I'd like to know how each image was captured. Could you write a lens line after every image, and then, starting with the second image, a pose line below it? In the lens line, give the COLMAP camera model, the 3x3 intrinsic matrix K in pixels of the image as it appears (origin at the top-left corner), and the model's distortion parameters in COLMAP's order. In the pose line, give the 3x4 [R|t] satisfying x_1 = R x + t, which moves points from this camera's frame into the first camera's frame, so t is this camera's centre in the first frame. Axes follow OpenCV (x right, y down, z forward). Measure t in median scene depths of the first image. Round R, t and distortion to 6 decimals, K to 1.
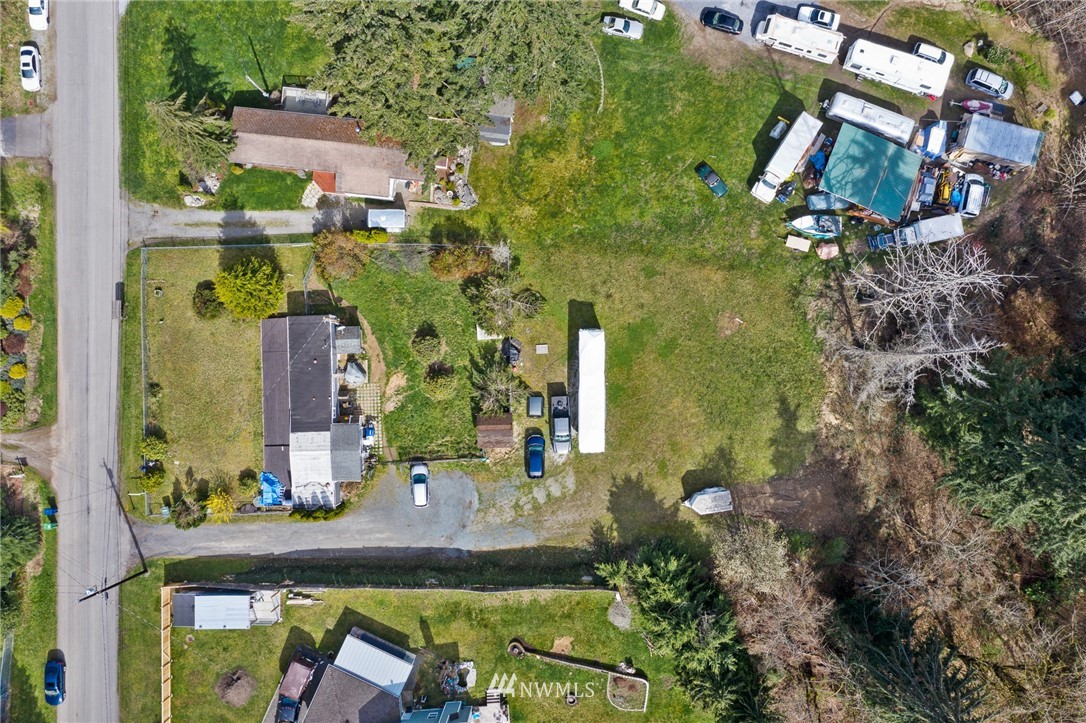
lens RADIAL K [[859.5, 0, 543.0], [0, 859.5, 361.5], [0, 0, 1]] dist [-0.010770, 0.005600]
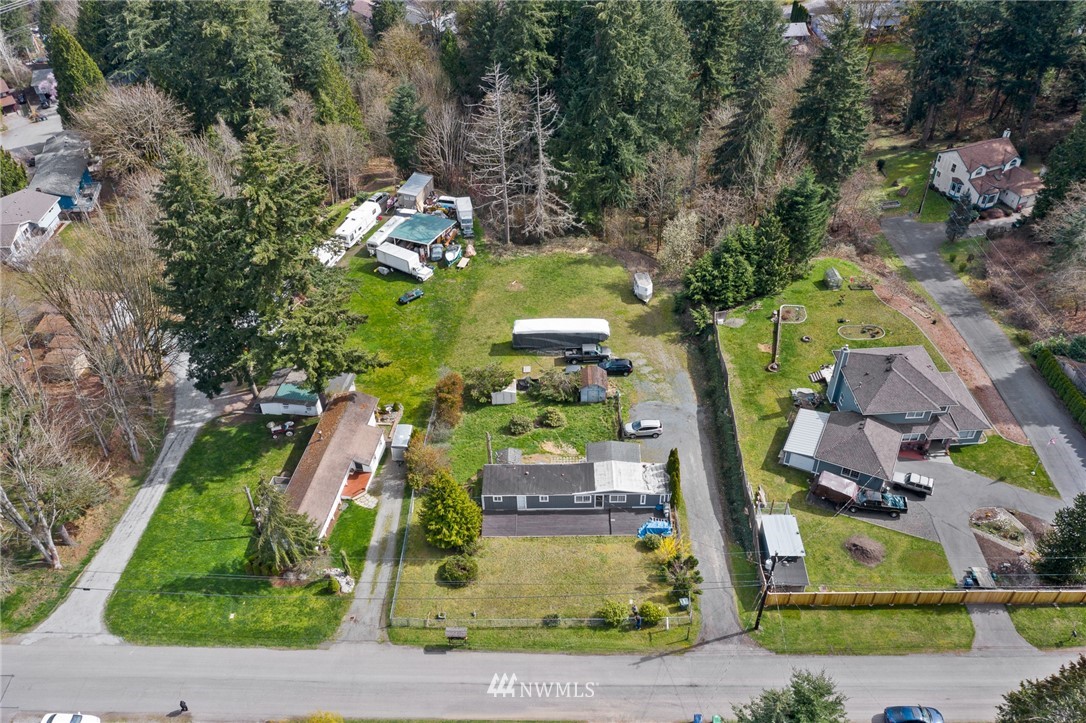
lens RADIAL K [[859.5, 0, 543.0], [0, 859.5, 361.5], [0, 0, 1]] dist [-0.010770, 0.005600]
pose [[0.036227, -0.622153, 0.782057, -0.968526], [0.999186, 0.008657, -0.039398, 0.057724], [0.017742, 0.782848, 0.621960, 0.232841]]
